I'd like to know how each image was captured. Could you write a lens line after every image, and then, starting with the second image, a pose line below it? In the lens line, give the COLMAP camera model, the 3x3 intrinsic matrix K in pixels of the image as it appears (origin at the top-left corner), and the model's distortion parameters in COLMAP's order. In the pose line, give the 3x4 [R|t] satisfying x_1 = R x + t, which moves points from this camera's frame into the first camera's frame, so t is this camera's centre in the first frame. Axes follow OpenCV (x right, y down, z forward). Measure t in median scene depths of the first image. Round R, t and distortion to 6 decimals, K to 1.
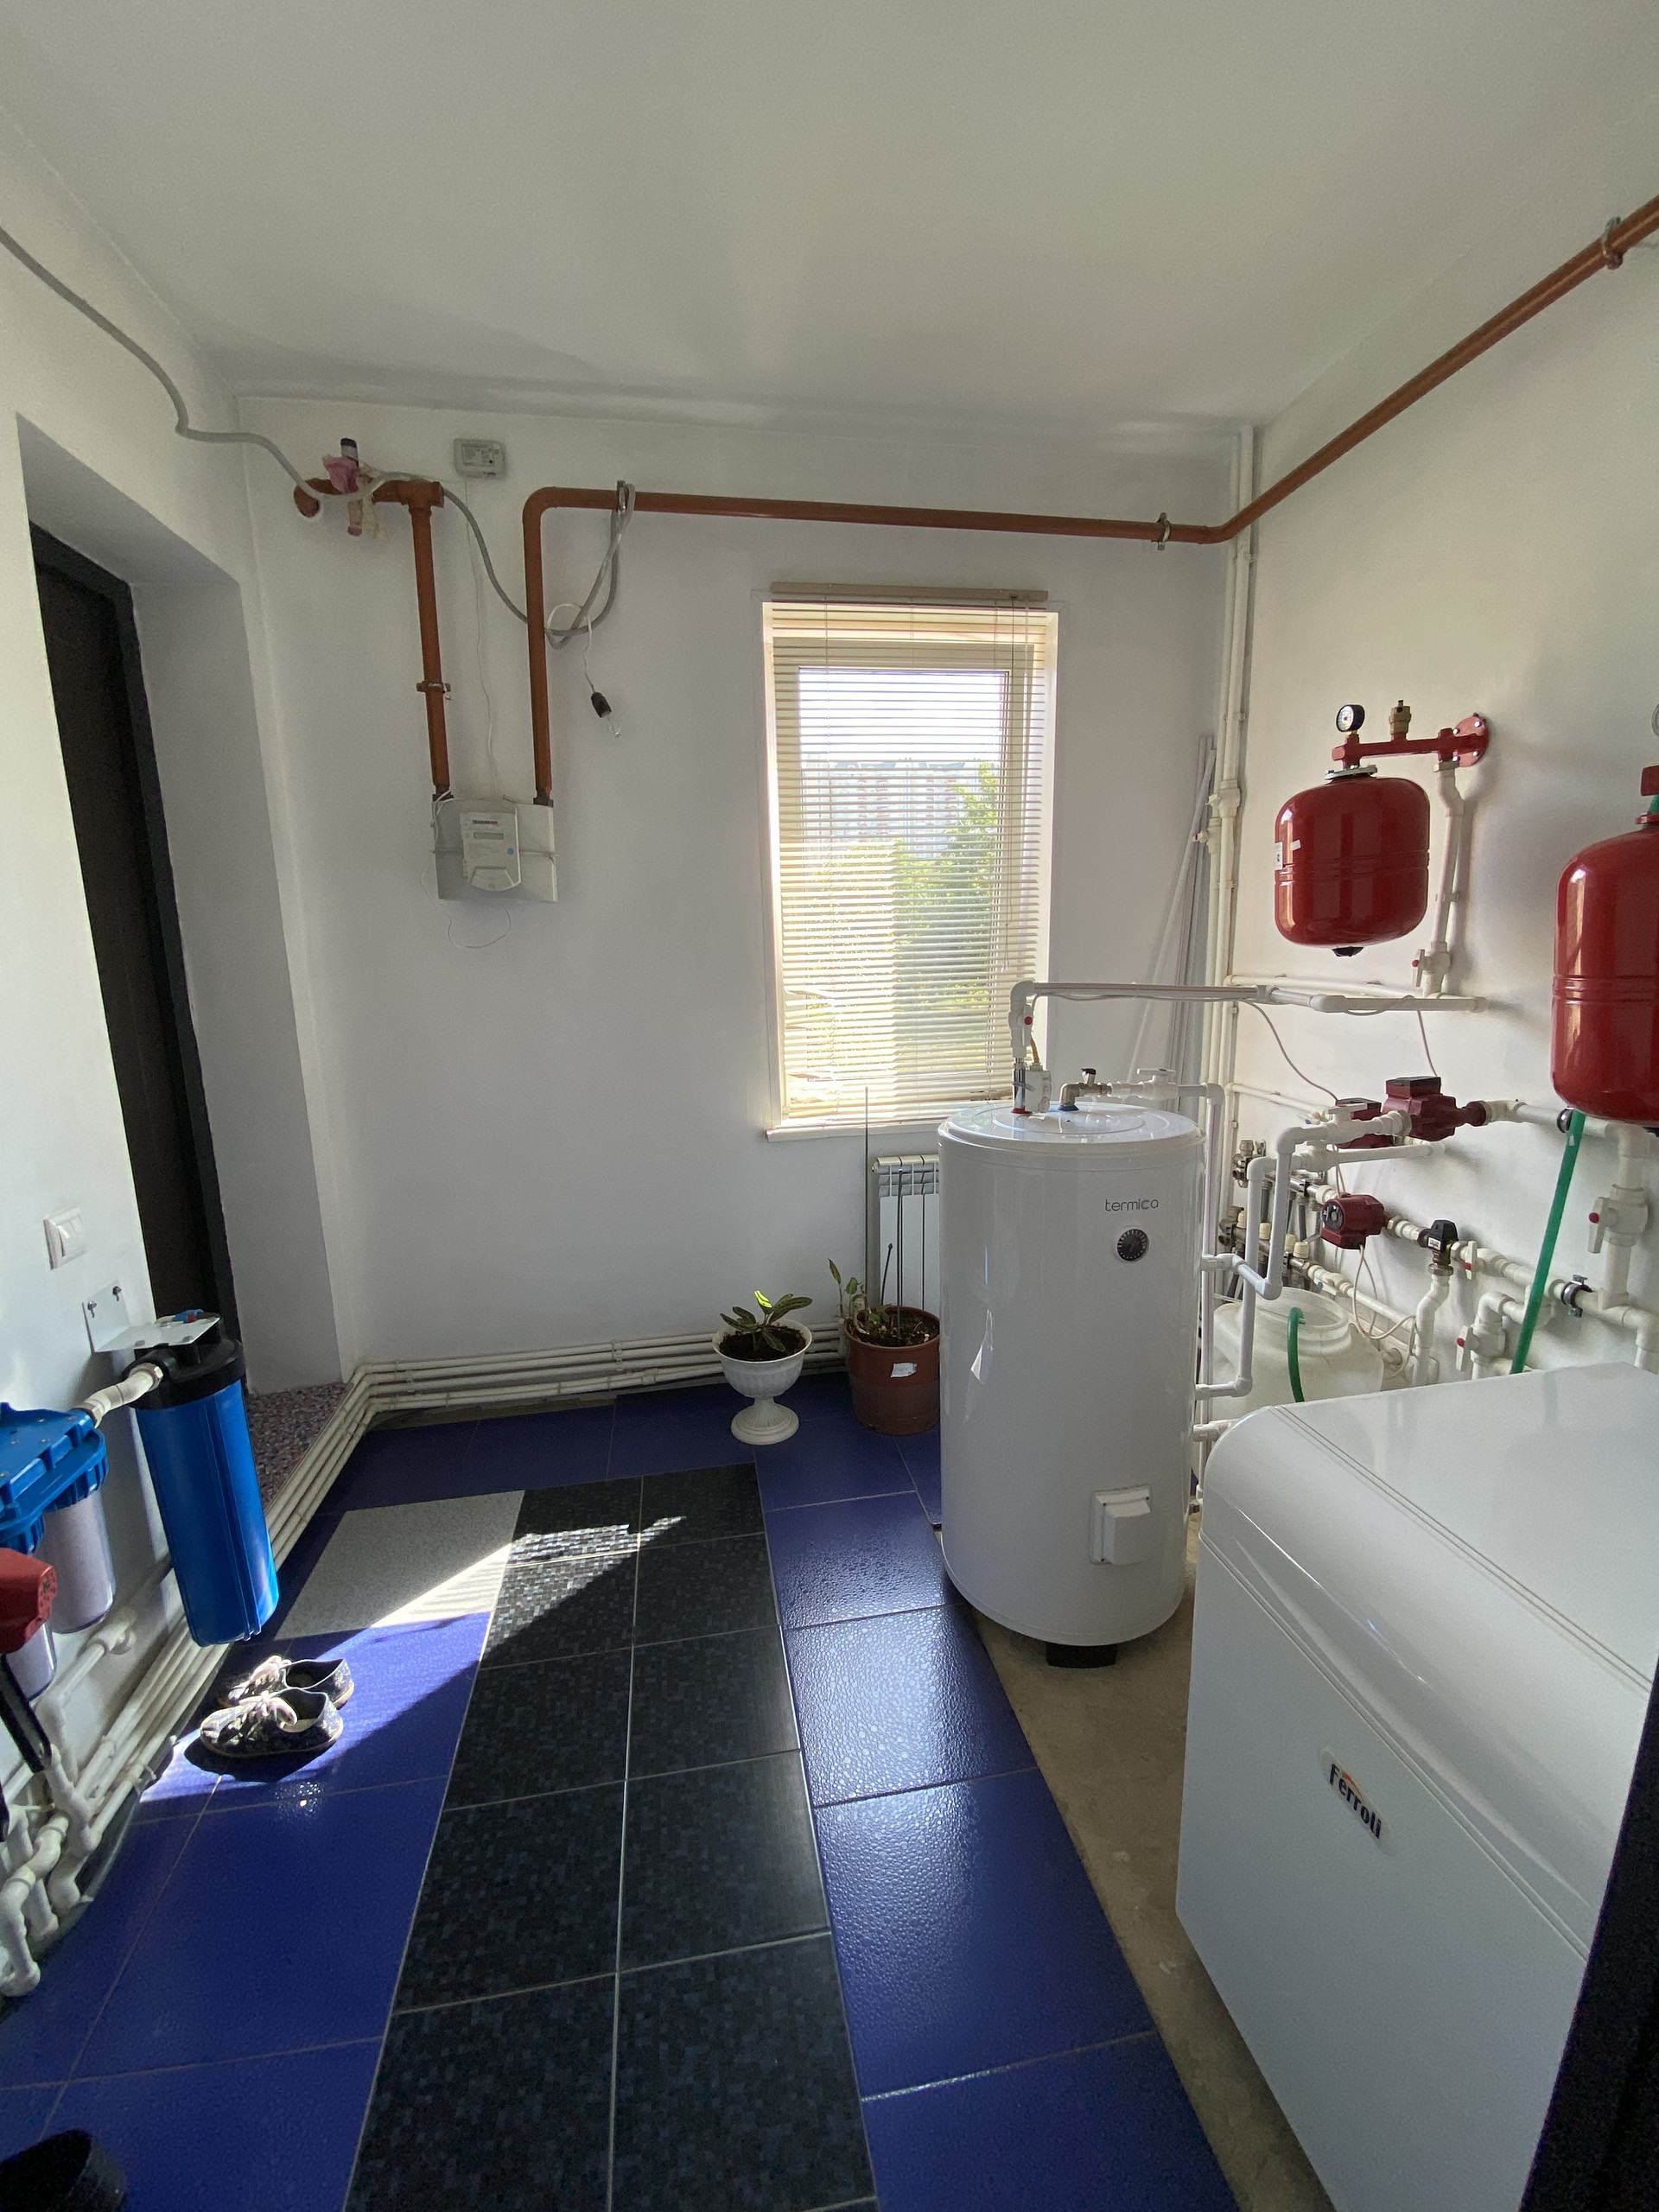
lens RADIAL K [[900.6, 0, 823.0], [0, 900.6, 1105.2], [0, 0, 1]] dist [-0.003503, -0.001744]
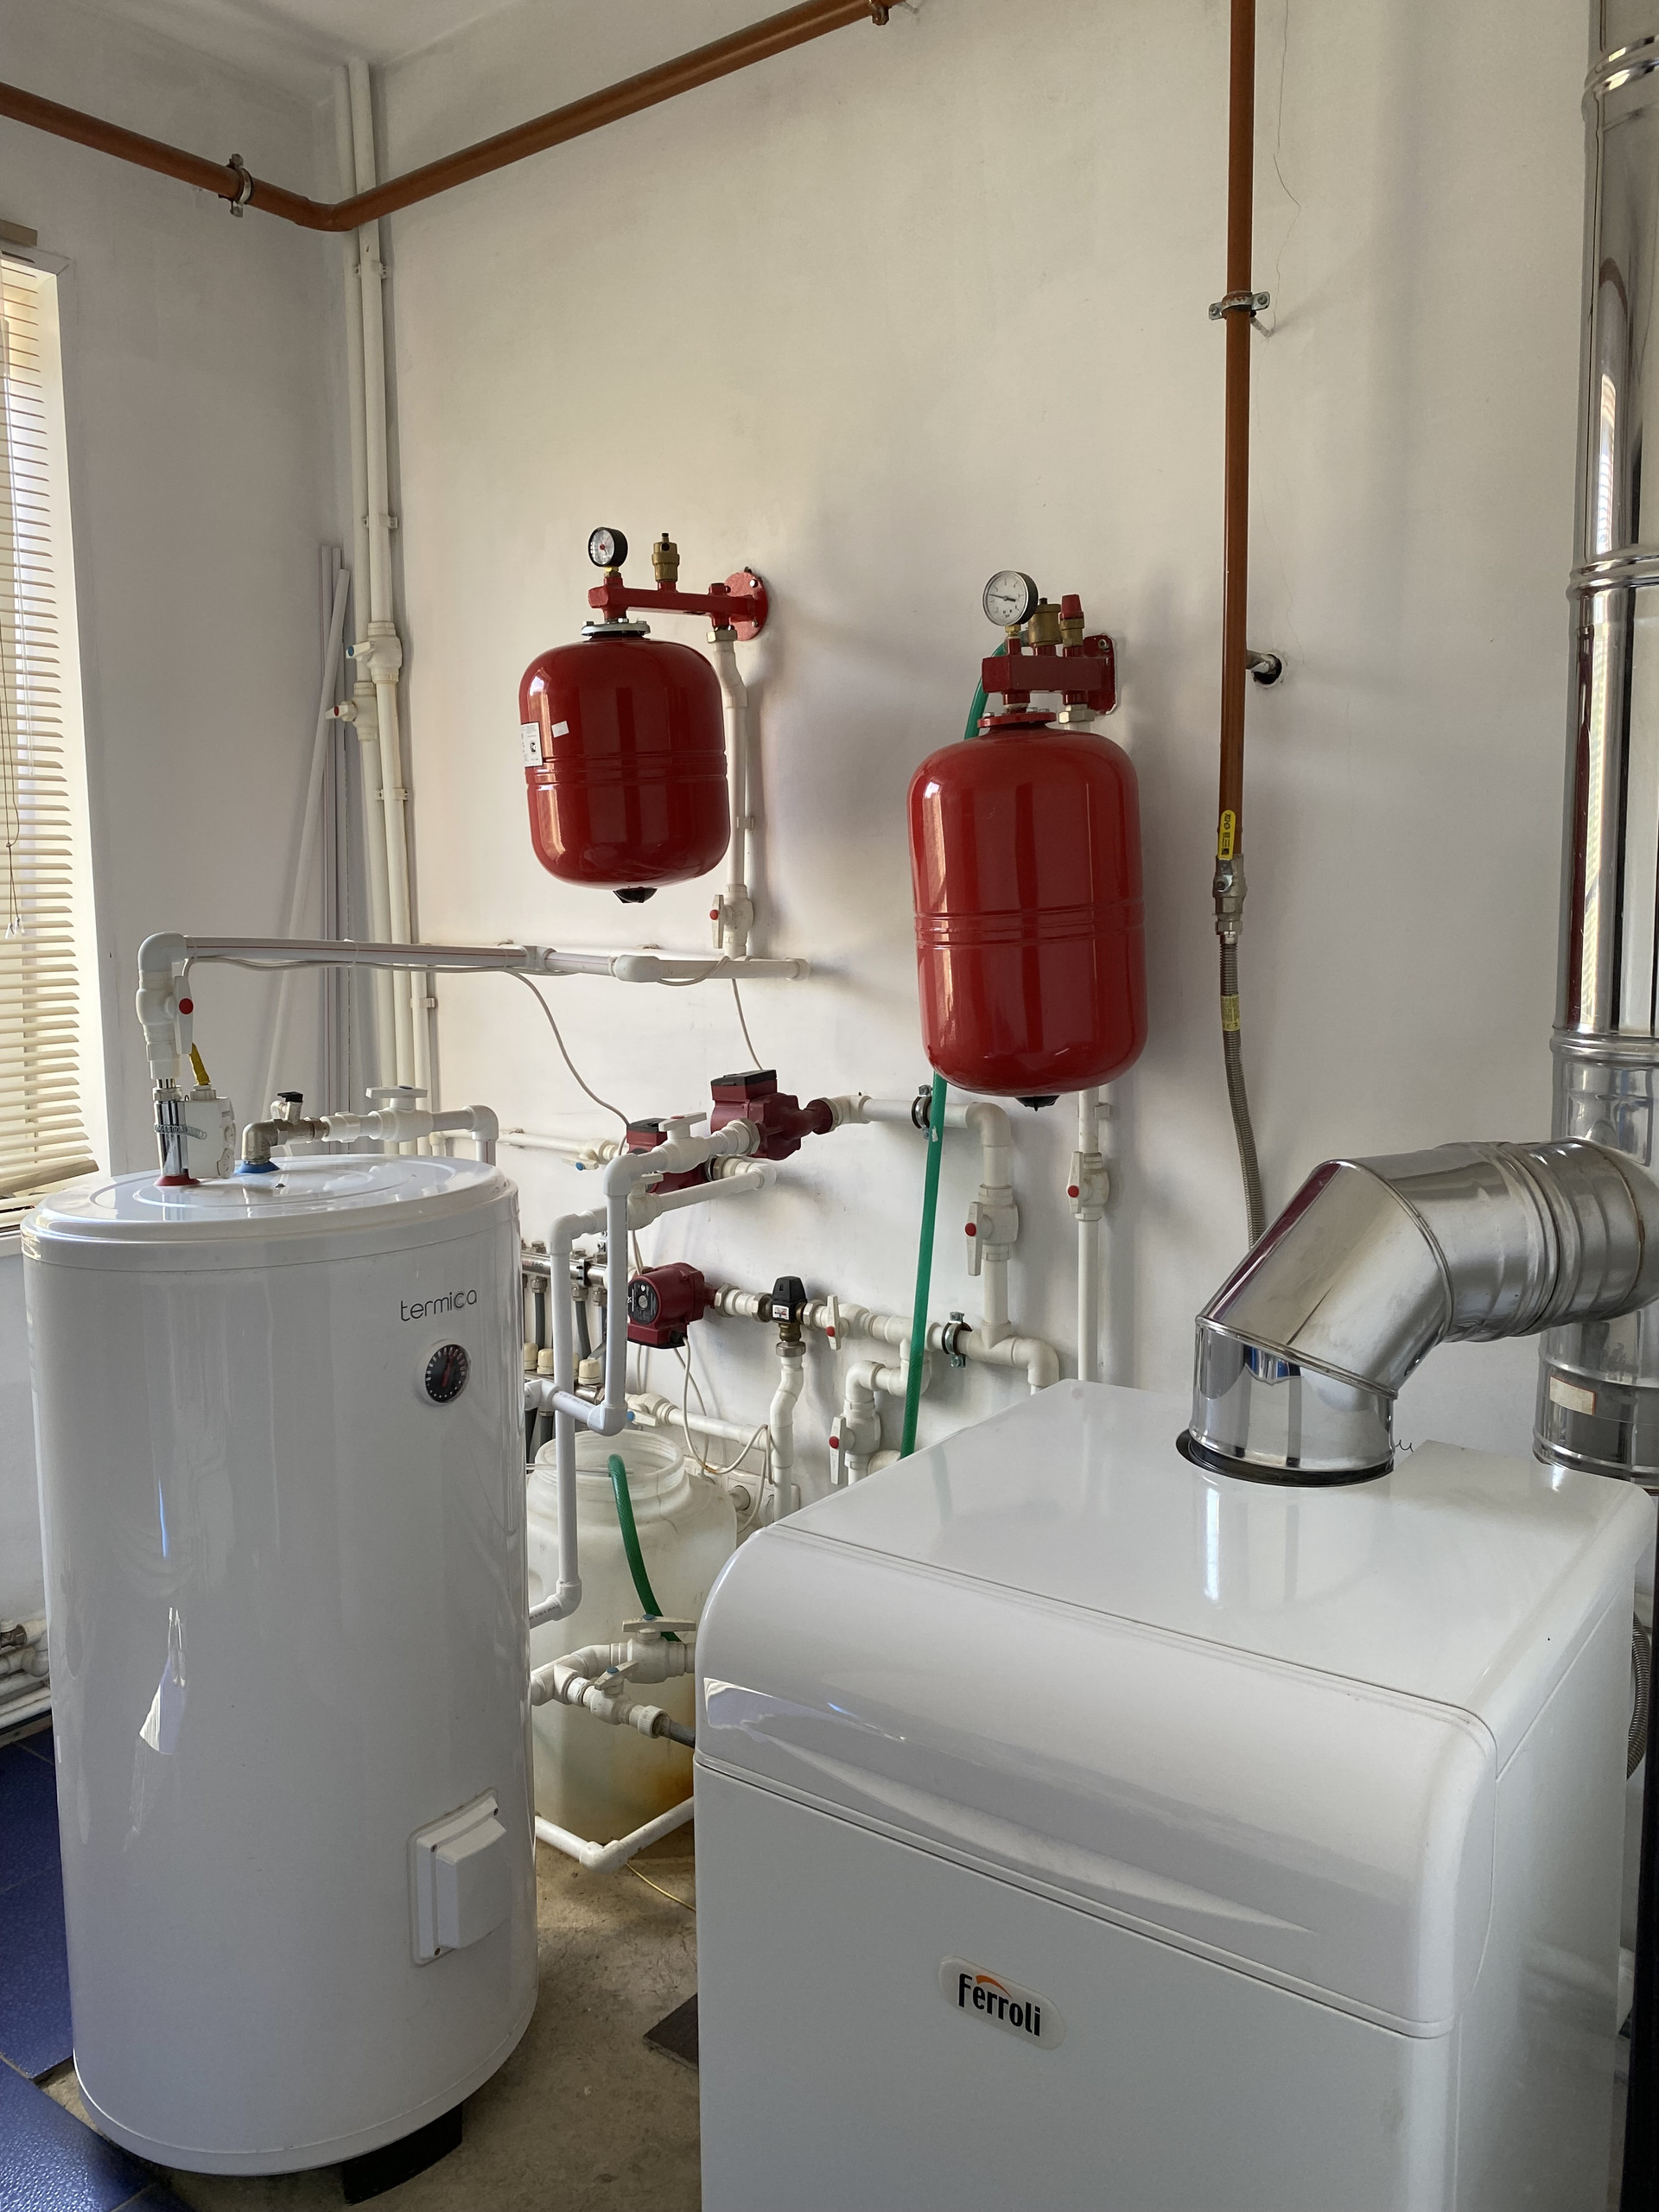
lens RADIAL K [[1696.5, 0, 826.3], [0, 1696.5, 1101.9], [0, 0, 1]] dist [-0.008522, 0.013104]
pose [[0.719599, -0.066489, 0.691200, -0.193725], [0.119436, 0.992422, -0.028877, 0.035201], [-0.684042, 0.103334, 0.722087, 0.013861]]
